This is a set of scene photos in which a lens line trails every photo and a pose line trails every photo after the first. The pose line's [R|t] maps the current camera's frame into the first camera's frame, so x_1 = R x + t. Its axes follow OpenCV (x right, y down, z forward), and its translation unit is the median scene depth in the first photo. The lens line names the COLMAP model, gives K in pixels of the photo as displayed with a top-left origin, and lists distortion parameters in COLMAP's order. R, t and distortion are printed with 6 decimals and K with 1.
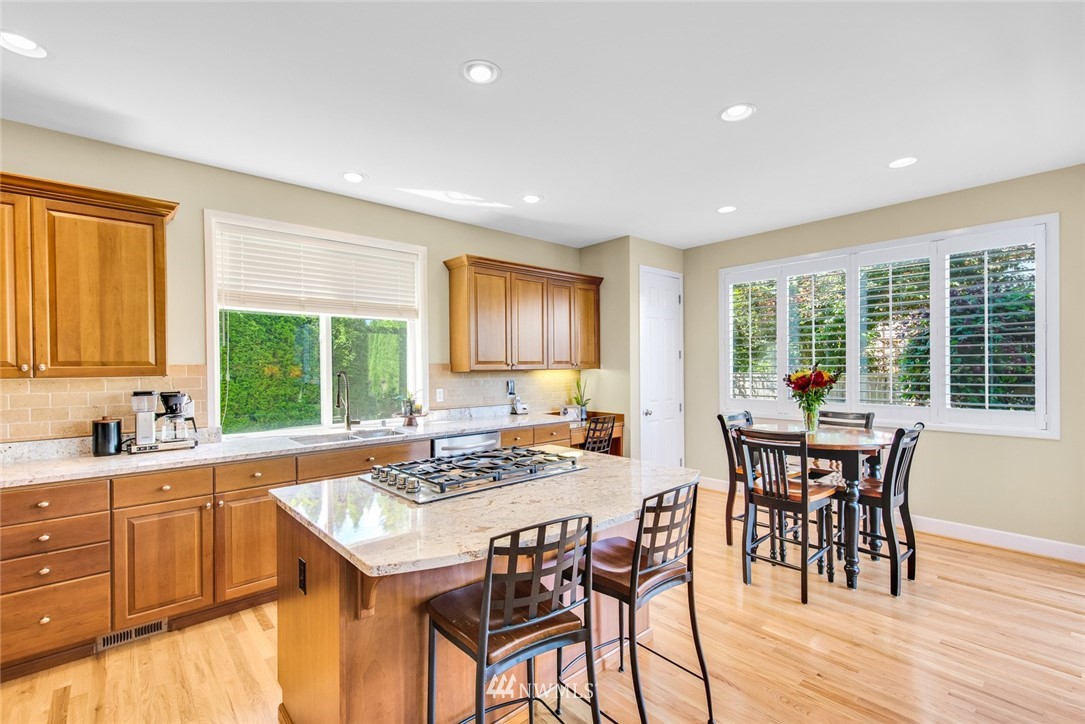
lens RADIAL K [[478.3, 0, 542.5], [0, 478.3, 366.7], [0, 0, 1]] dist [0.001107, -0.000308]
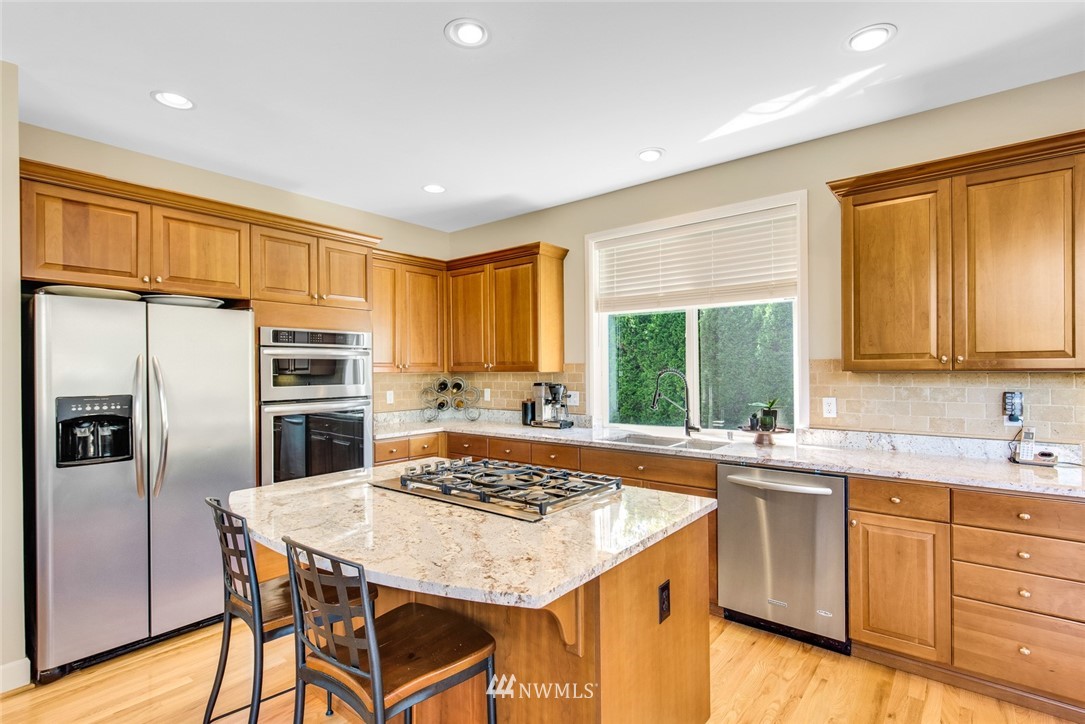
lens RADIAL K [[520.5, 0, 542.5], [0, 520.5, 365.2], [0, 0, 1]] dist [0.001620, 0.000002]
pose [[0.150339, -0.002610, -0.988631, 0.520472], [0.002009, 0.999995, -0.002334, 0.003428], [0.988632, -0.001635, 0.150344, 0.613701]]
